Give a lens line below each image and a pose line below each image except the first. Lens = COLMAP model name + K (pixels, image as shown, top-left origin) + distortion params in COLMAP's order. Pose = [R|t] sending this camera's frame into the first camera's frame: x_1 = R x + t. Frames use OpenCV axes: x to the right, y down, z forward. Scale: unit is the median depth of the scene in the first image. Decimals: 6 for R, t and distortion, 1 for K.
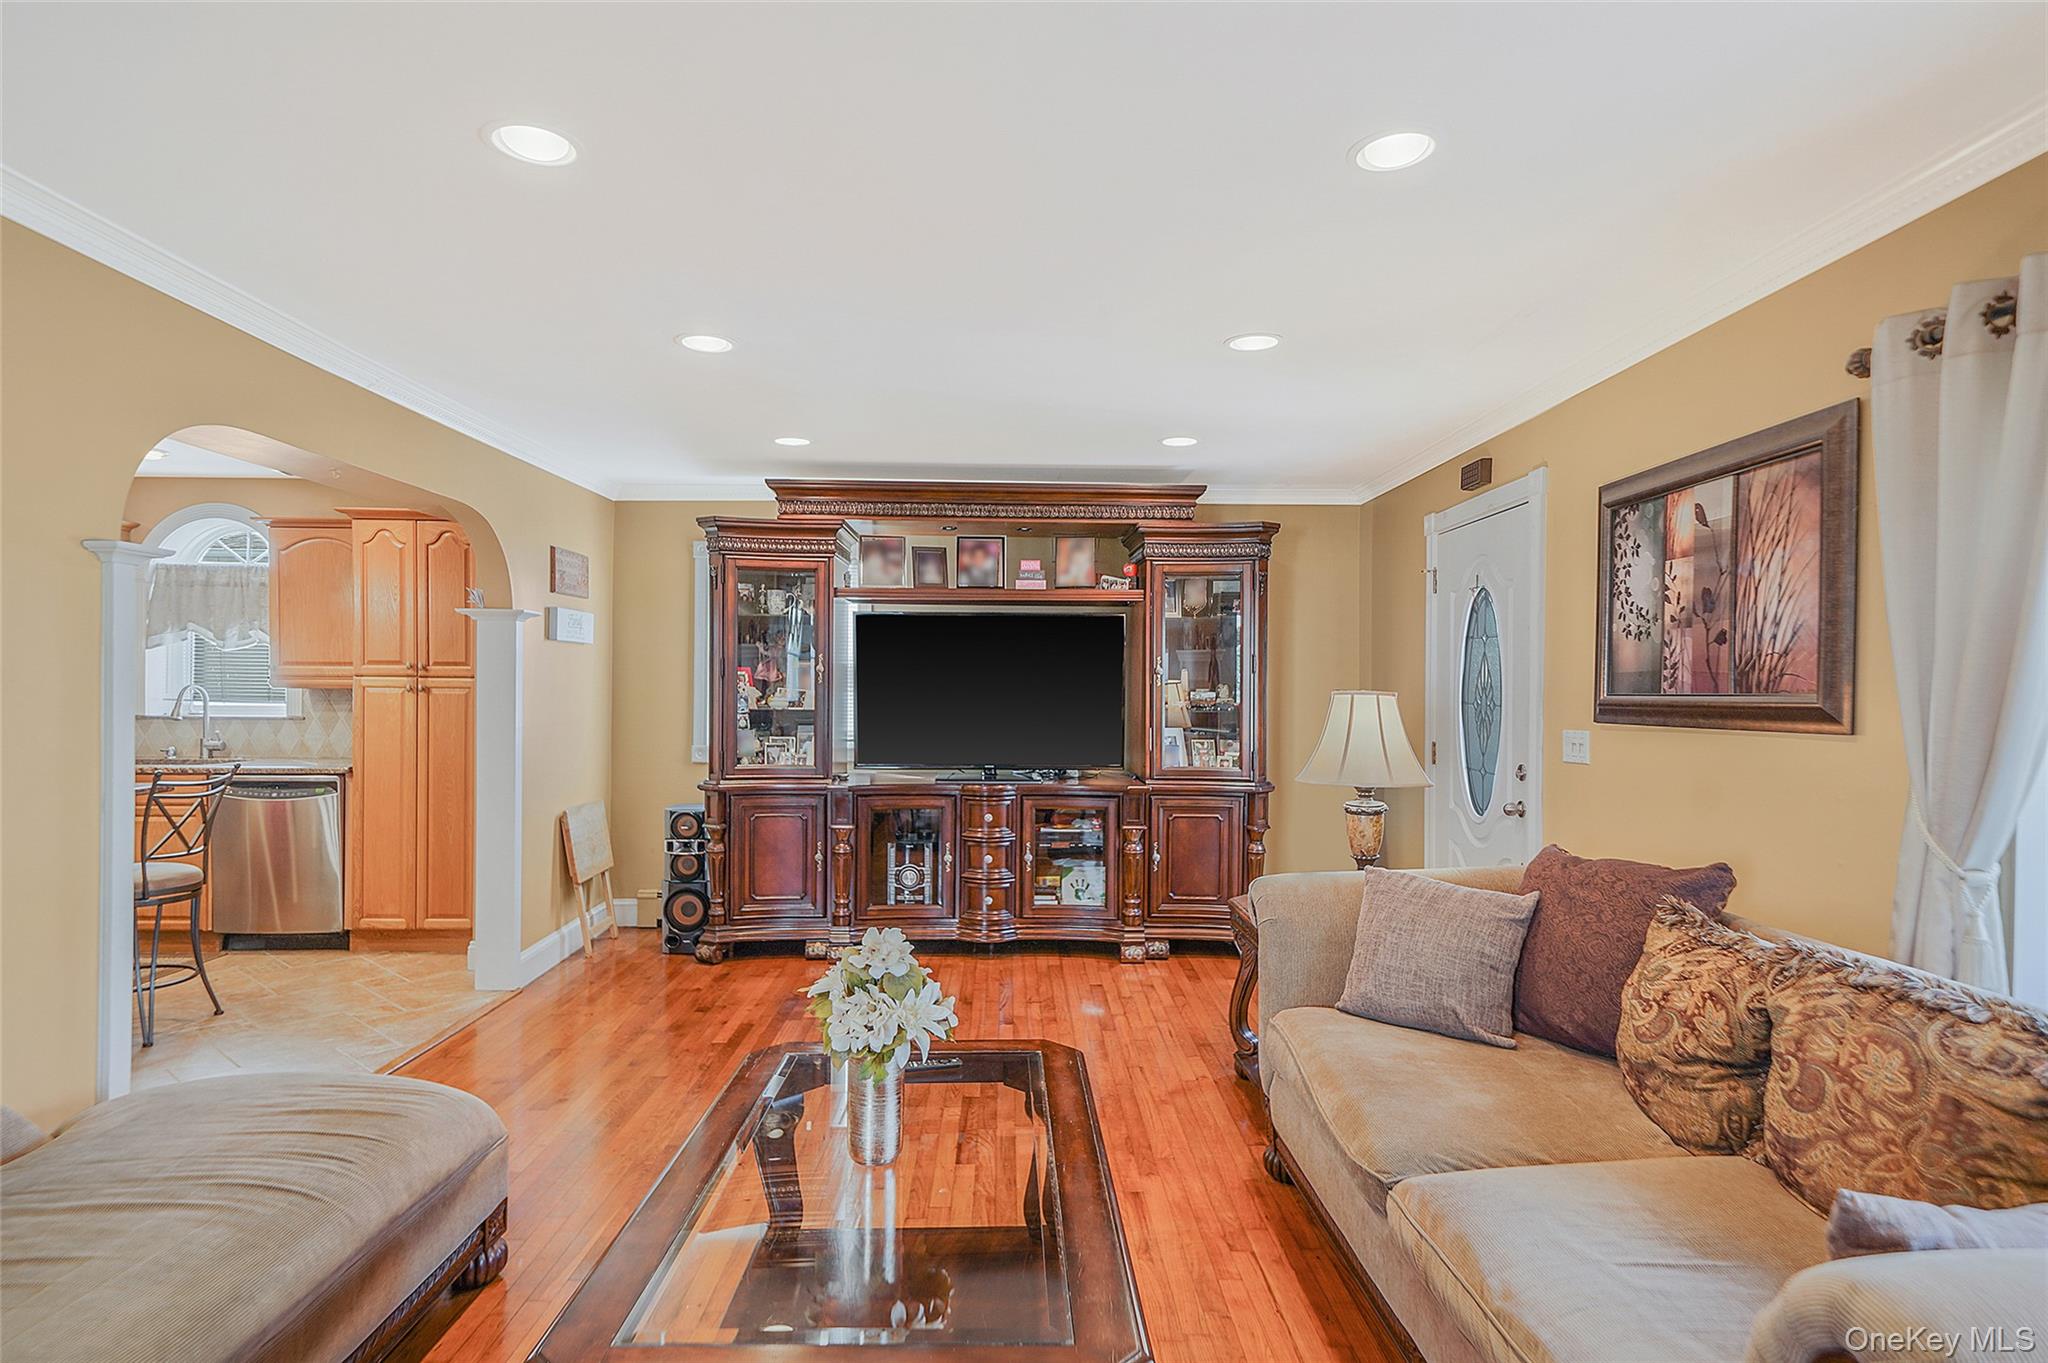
lens RADIAL K [[1089.3, 0, 1022.3], [0, 1089.3, 695.7], [0, 0, 1]] dist [0.017627, 0.001752]
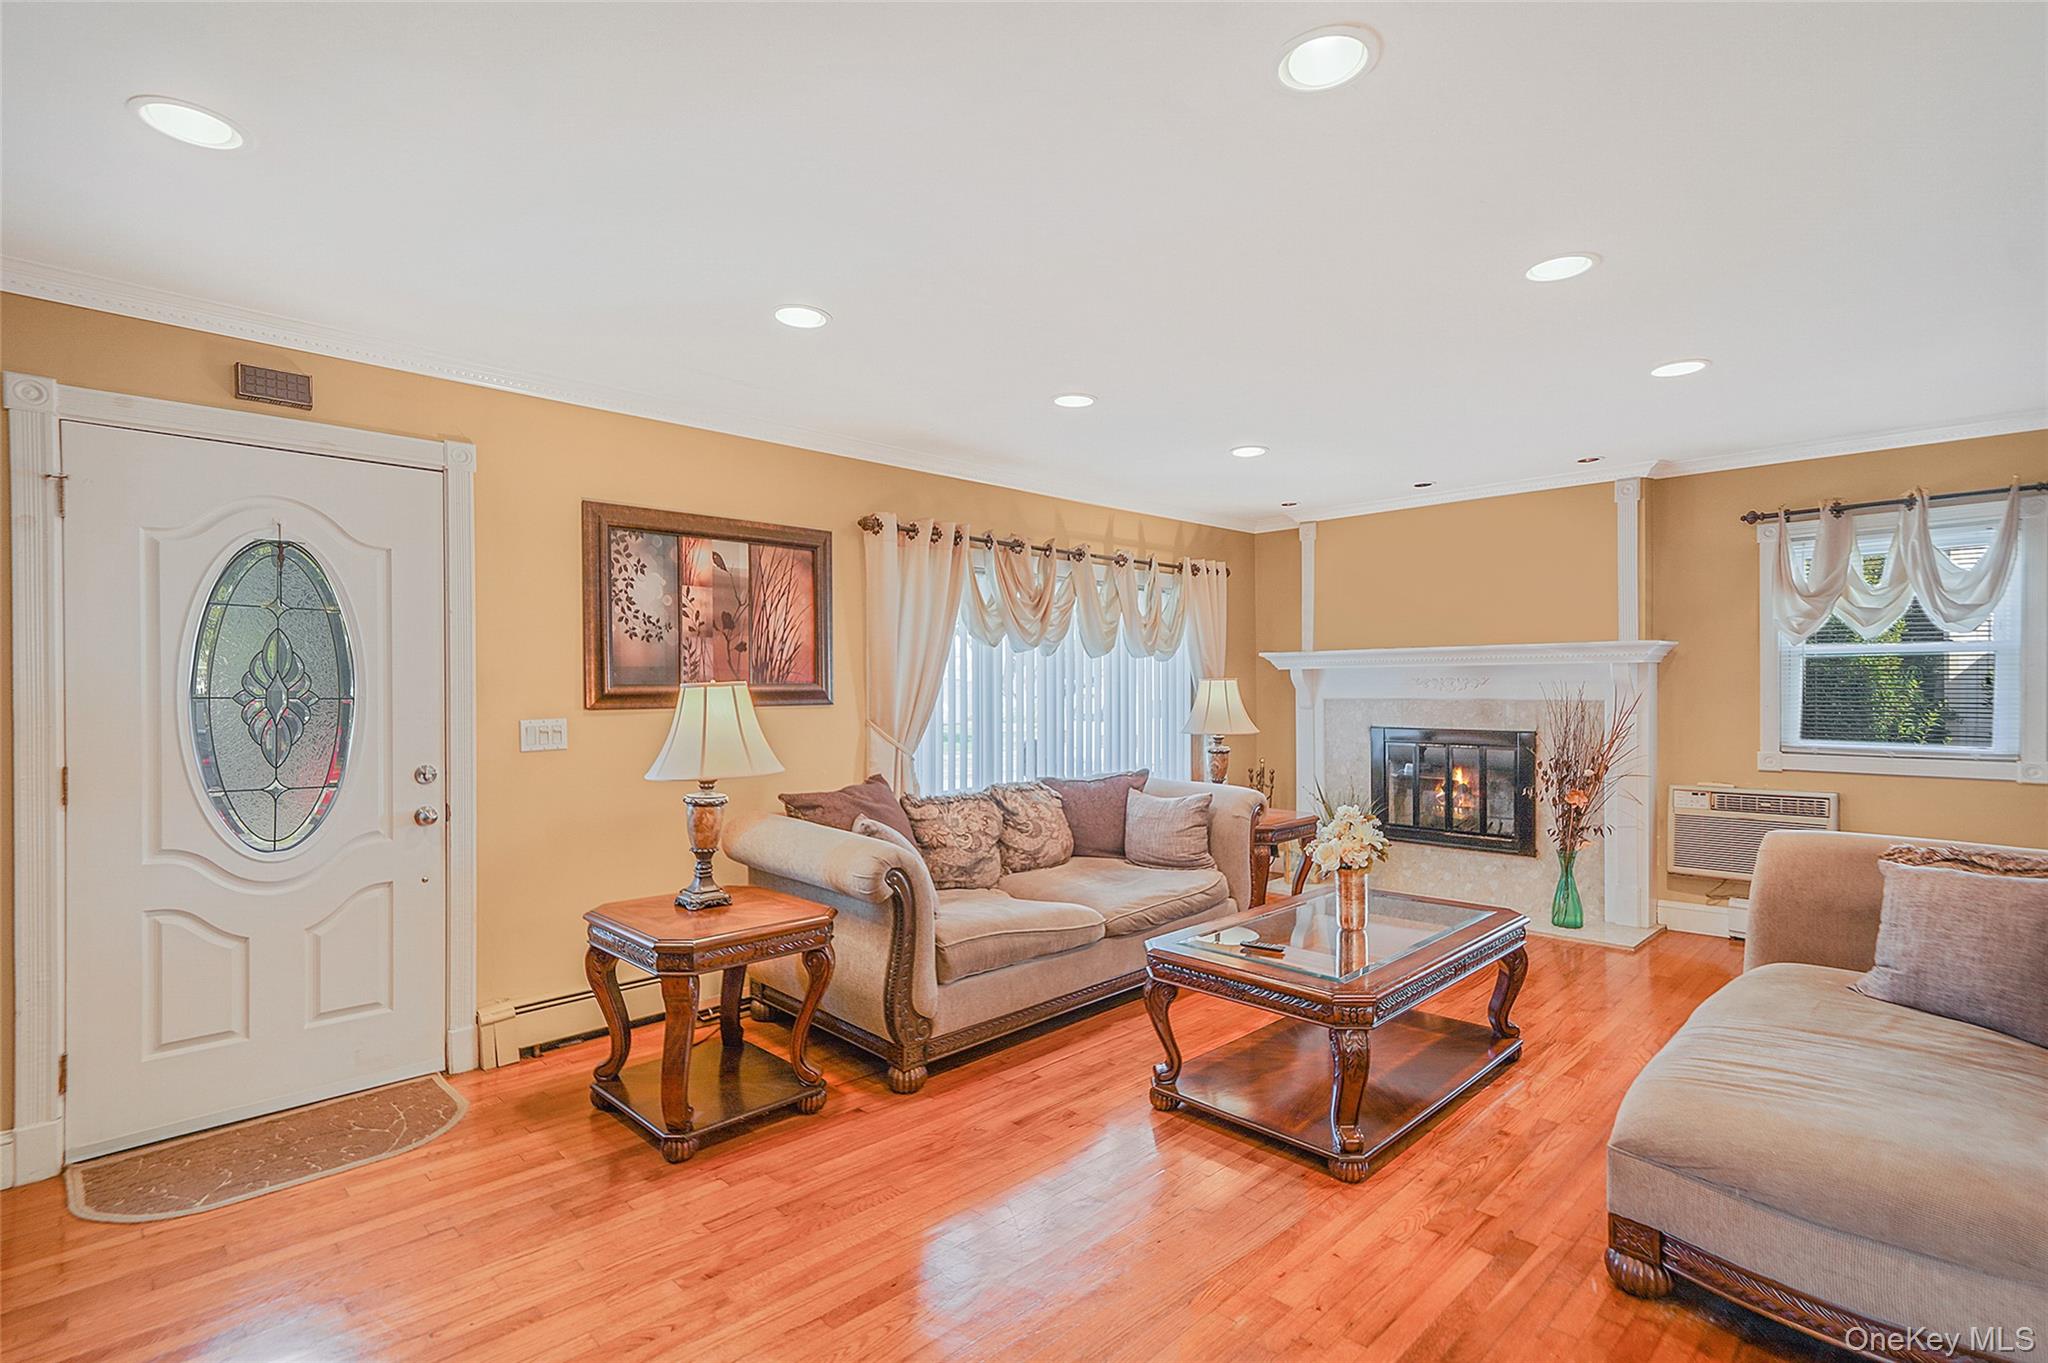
lens RADIAL K [[970.3, 0, 1031.7], [0, 970.3, 690.7], [0, 0, 1]] dist [0.002958, 0.000625]
pose [[-0.692994, -0.009097, 0.720886, -0.355217], [0.001386, 0.999902, 0.013951, -0.006021], [-0.720942, 0.010667, -0.692913, 0.947781]]
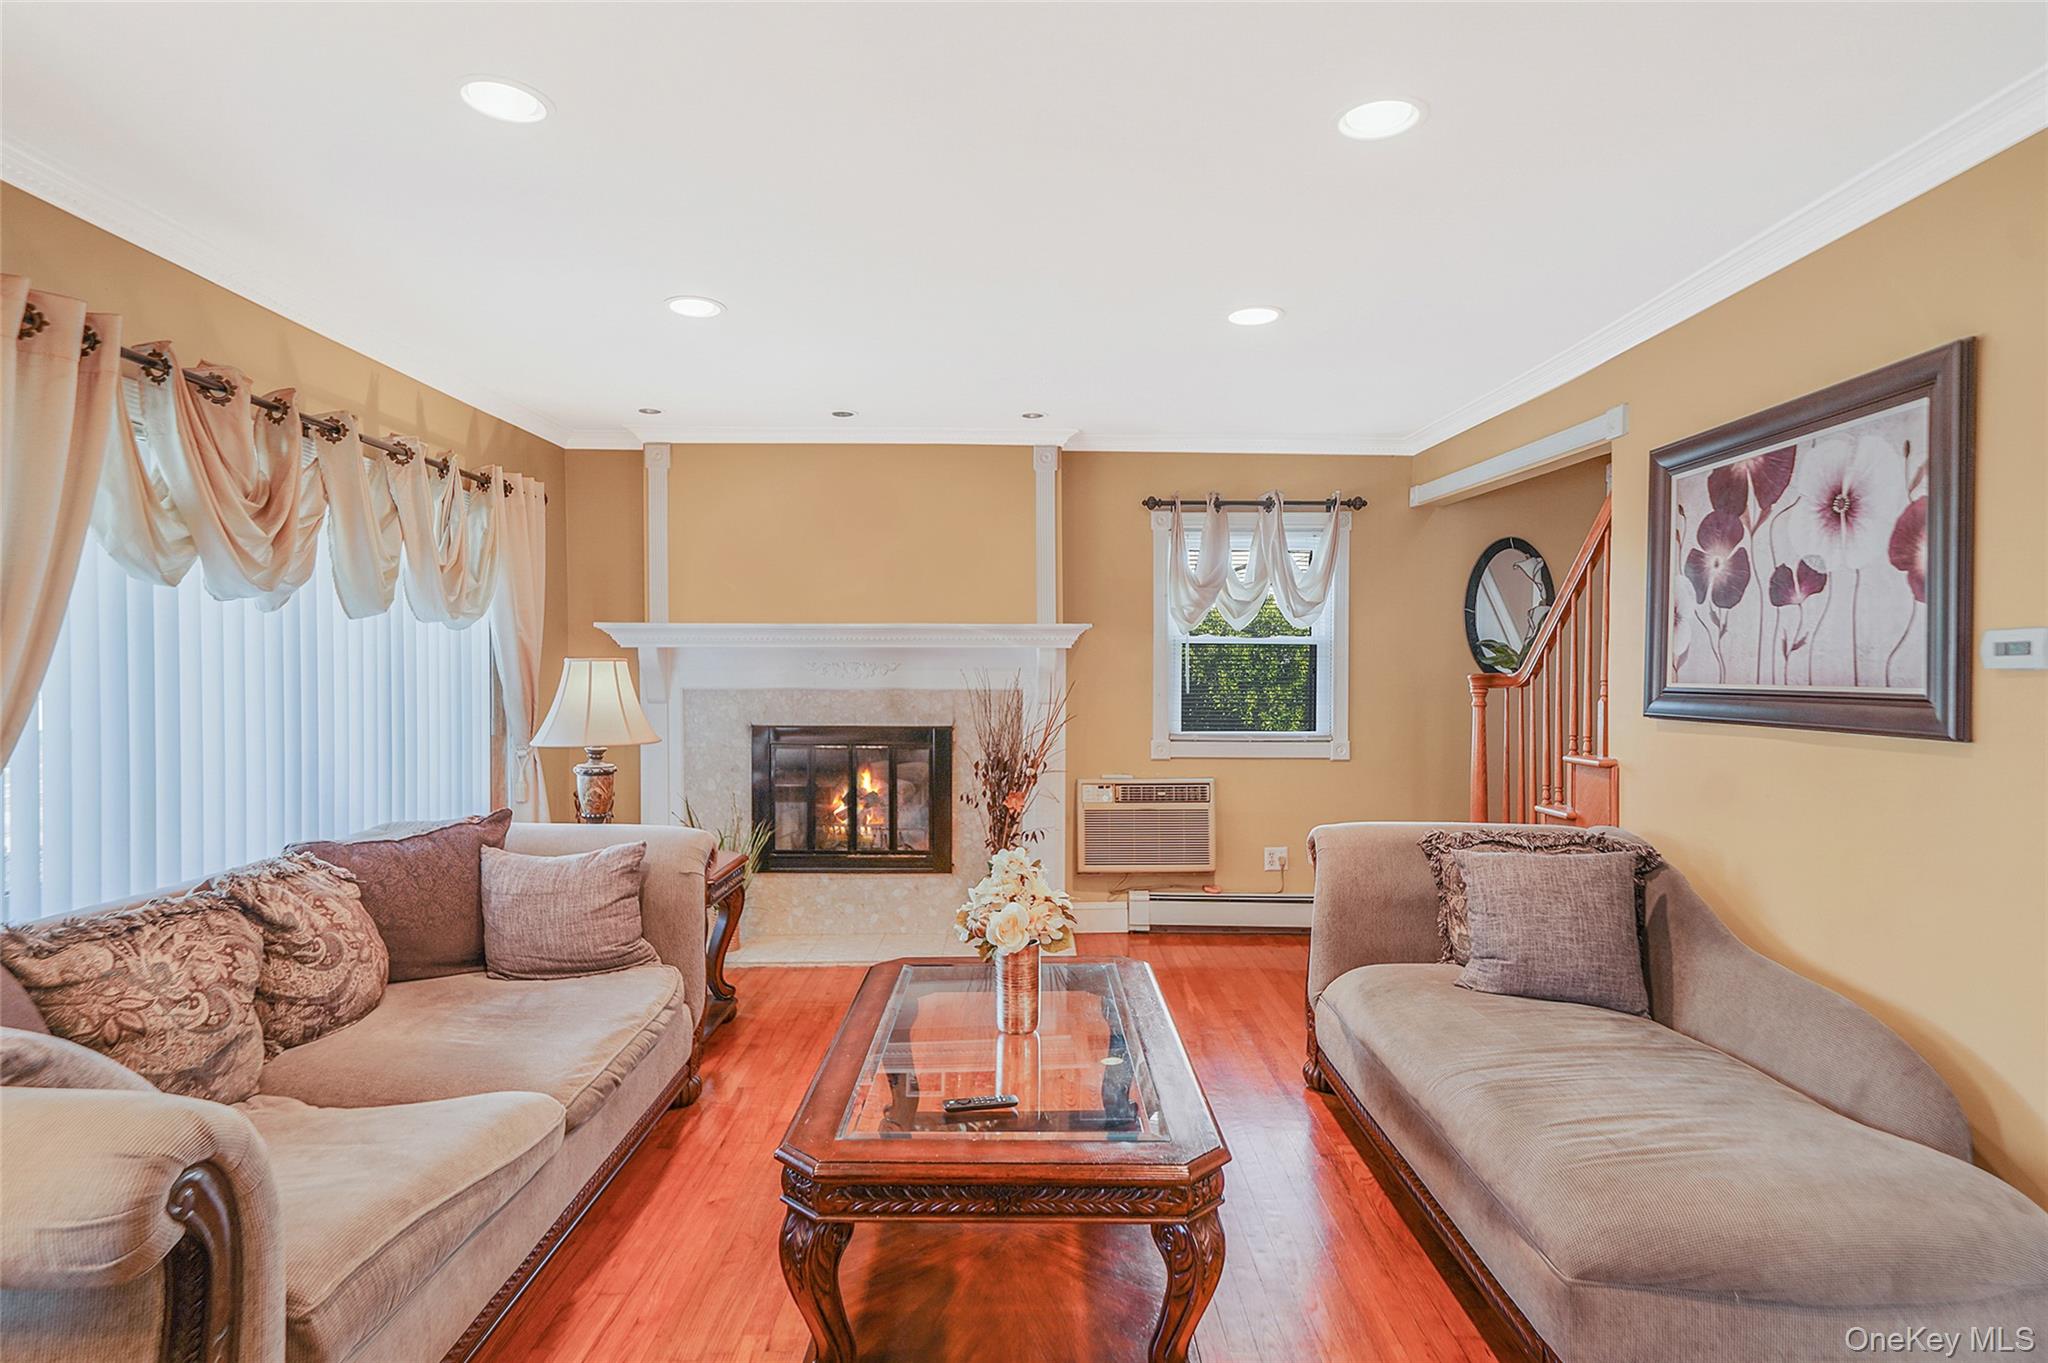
lens RADIAL K [[1089.3, 0, 1022.3], [0, 1089.3, 695.7], [0, 0, 1]] dist [0.017627, 0.001752]
pose [[-0.999897, -0.011494, 0.008554, -0.054779], [-0.011275, 0.999616, 0.025303, -0.001428], [-0.008842, 0.025204, -0.999643, 0.837814]]
